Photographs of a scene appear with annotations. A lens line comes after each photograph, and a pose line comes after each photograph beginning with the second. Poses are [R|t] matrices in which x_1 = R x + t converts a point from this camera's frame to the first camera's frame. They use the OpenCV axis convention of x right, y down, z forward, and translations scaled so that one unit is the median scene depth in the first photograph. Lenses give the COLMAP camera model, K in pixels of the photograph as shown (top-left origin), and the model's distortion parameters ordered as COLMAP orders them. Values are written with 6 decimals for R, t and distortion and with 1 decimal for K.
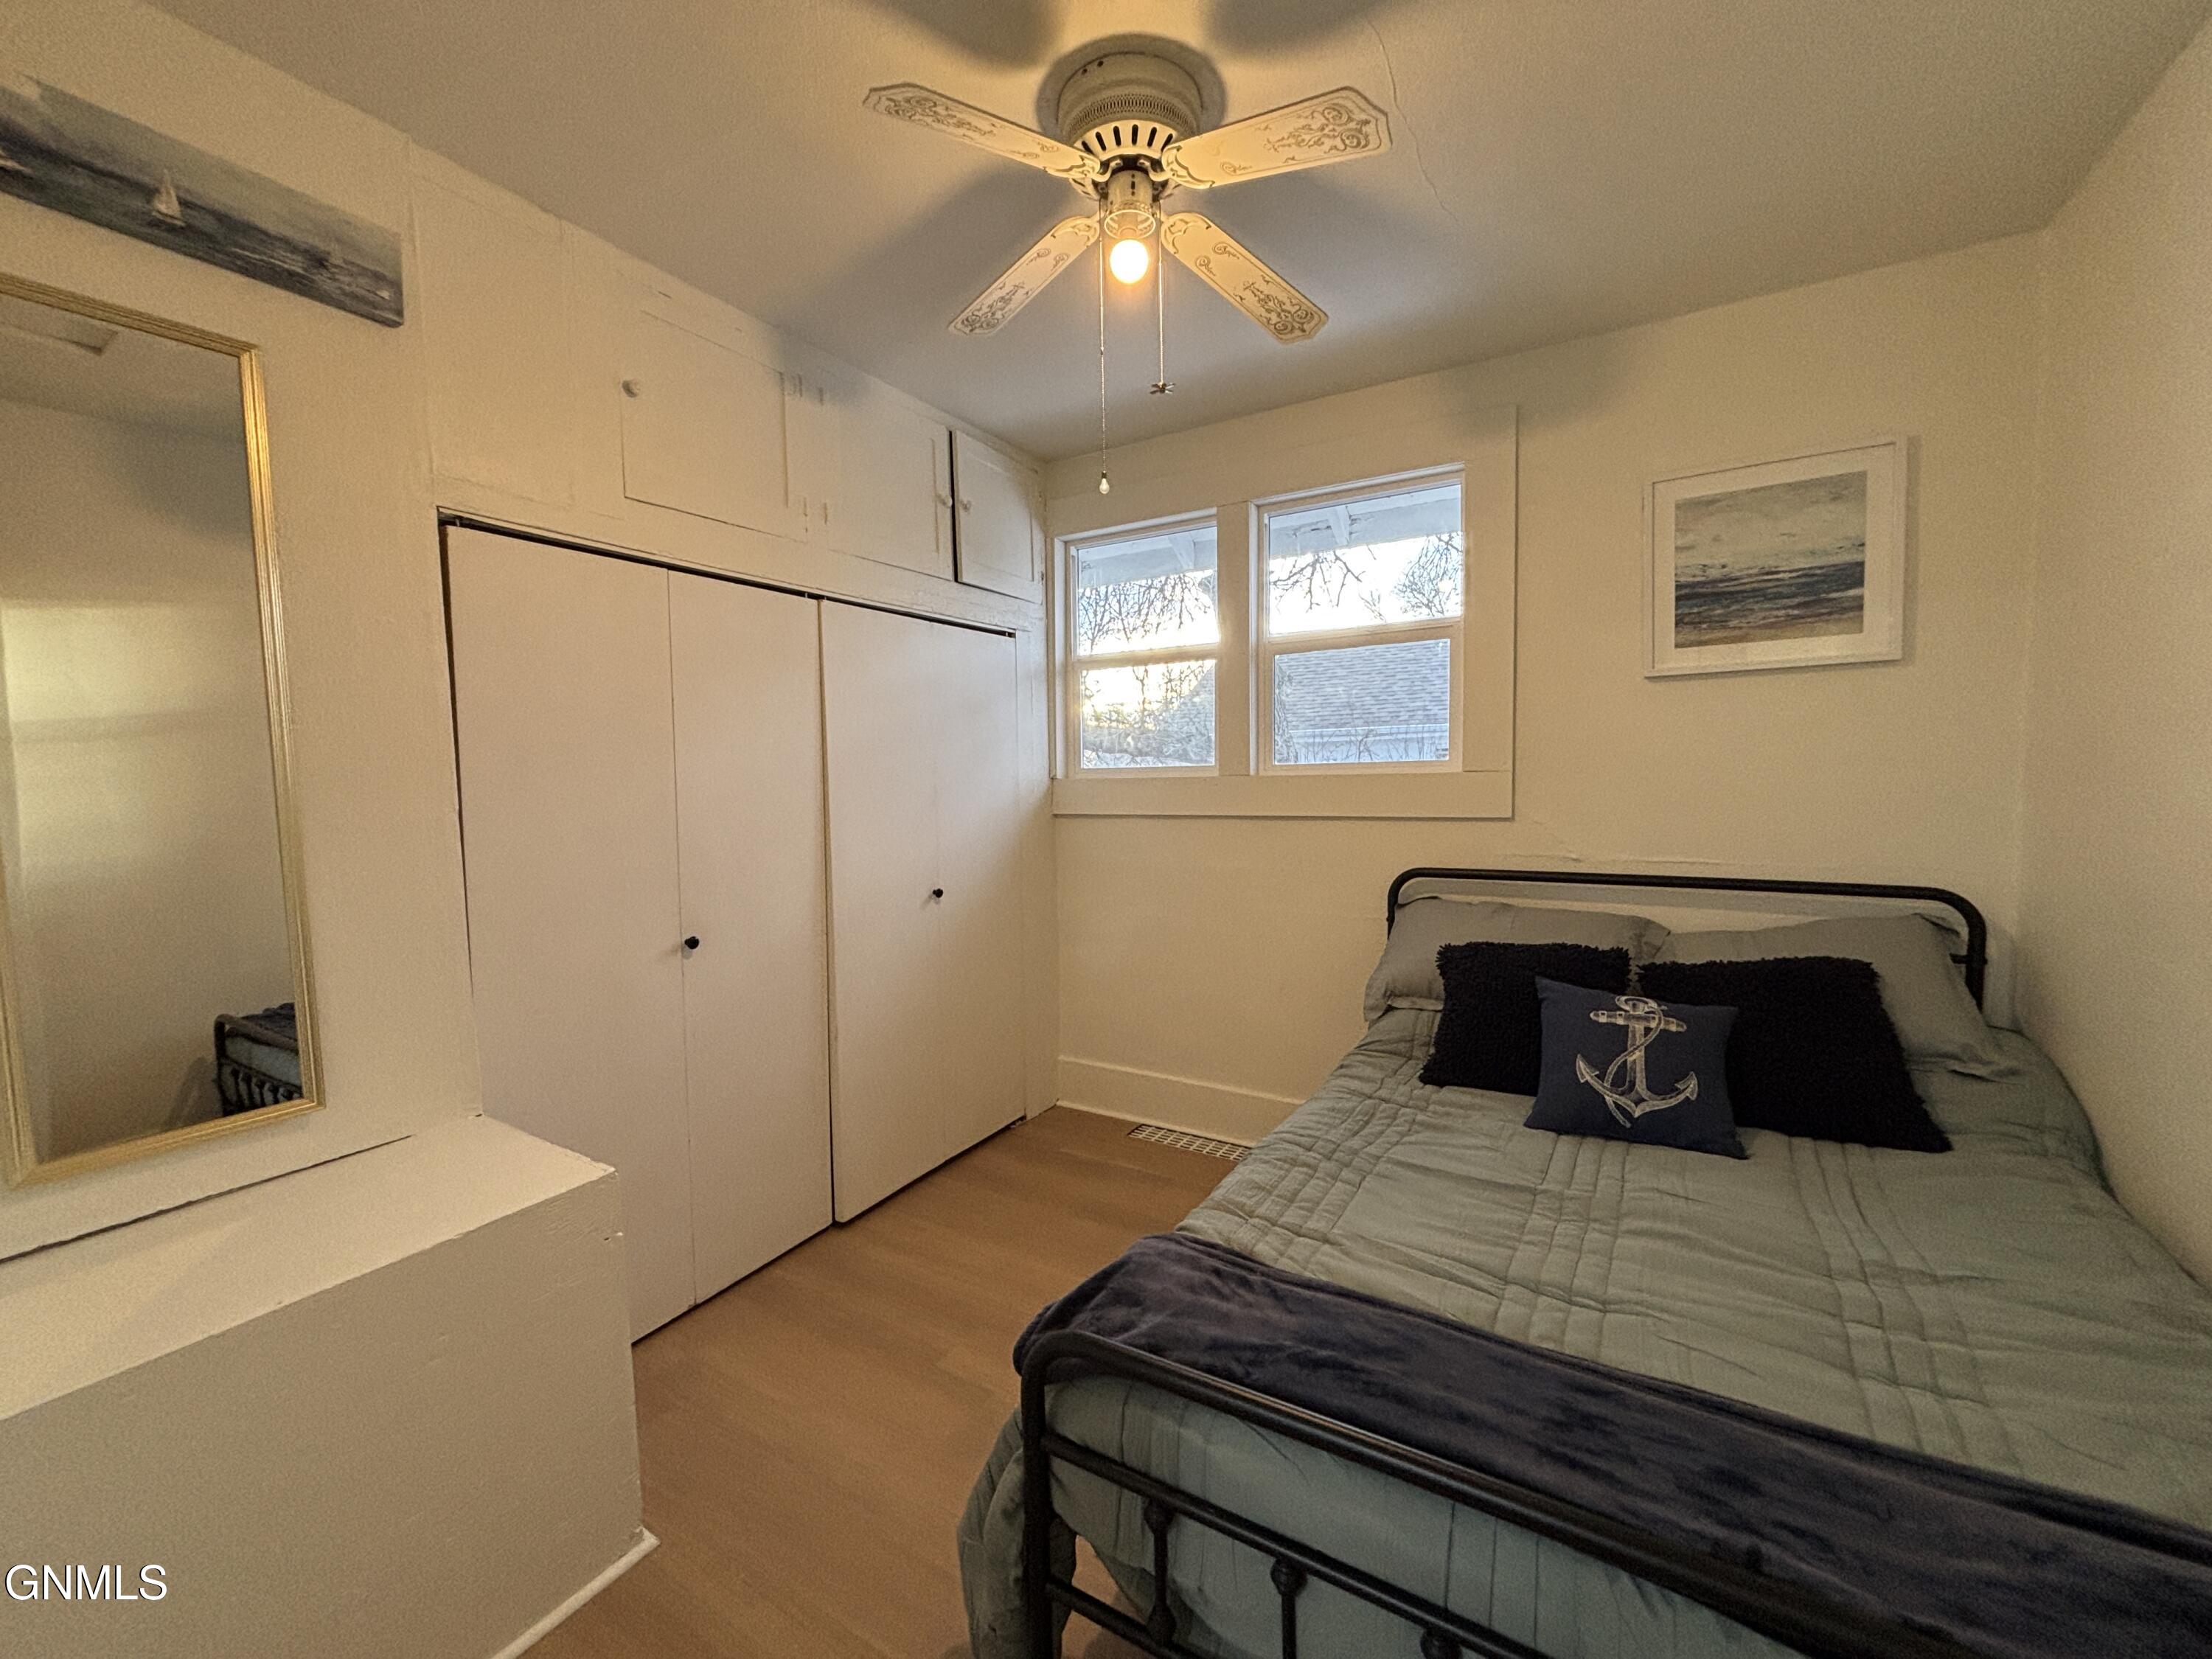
lens RADIAL K [[889.0, 0, 1103.0], [0, 889.0, 834.7], [0, 0, 1]] dist [-0.000419, 0.000066]
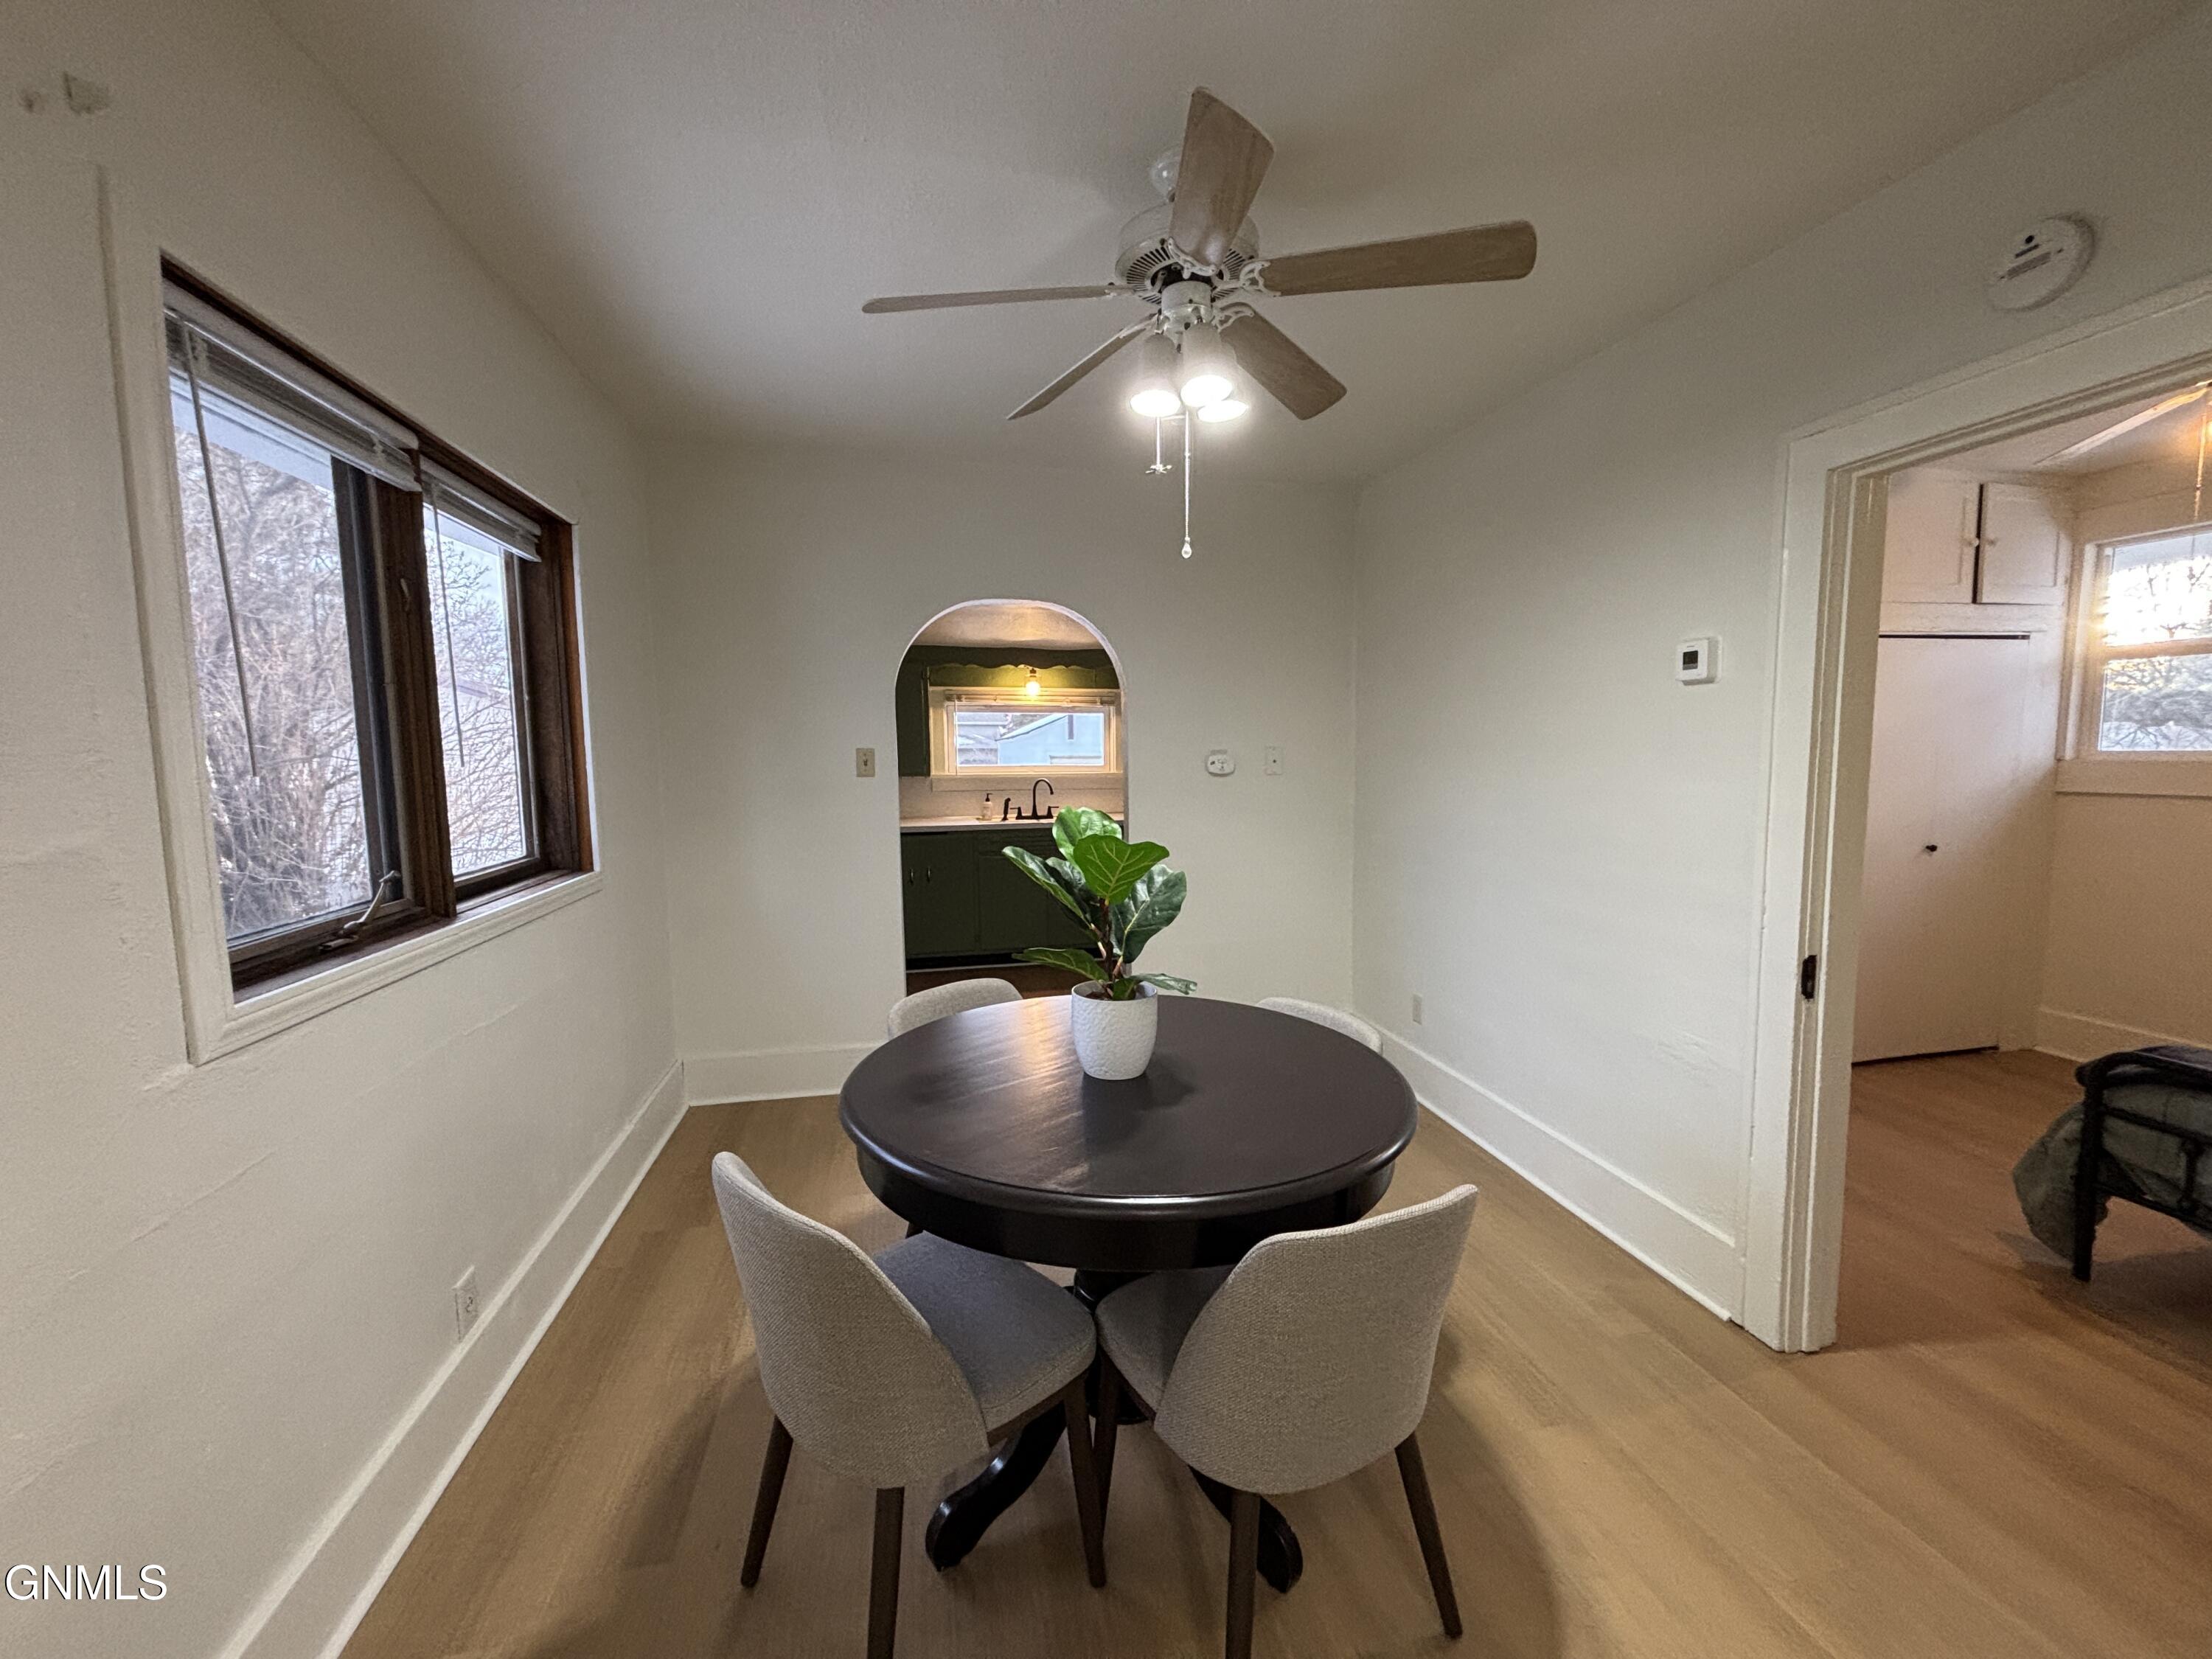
lens RADIAL K [[889.0, 0, 1109.0], [0, 889.0, 830.5], [0, 0, 1]] dist [-0.000419, 0.000066]
pose [[0.688867, 0.069570, -0.721542, -0.078844], [-0.045150, 0.997569, 0.053078, 0.025164], [0.723480, -0.003986, 0.690334, -0.756497]]
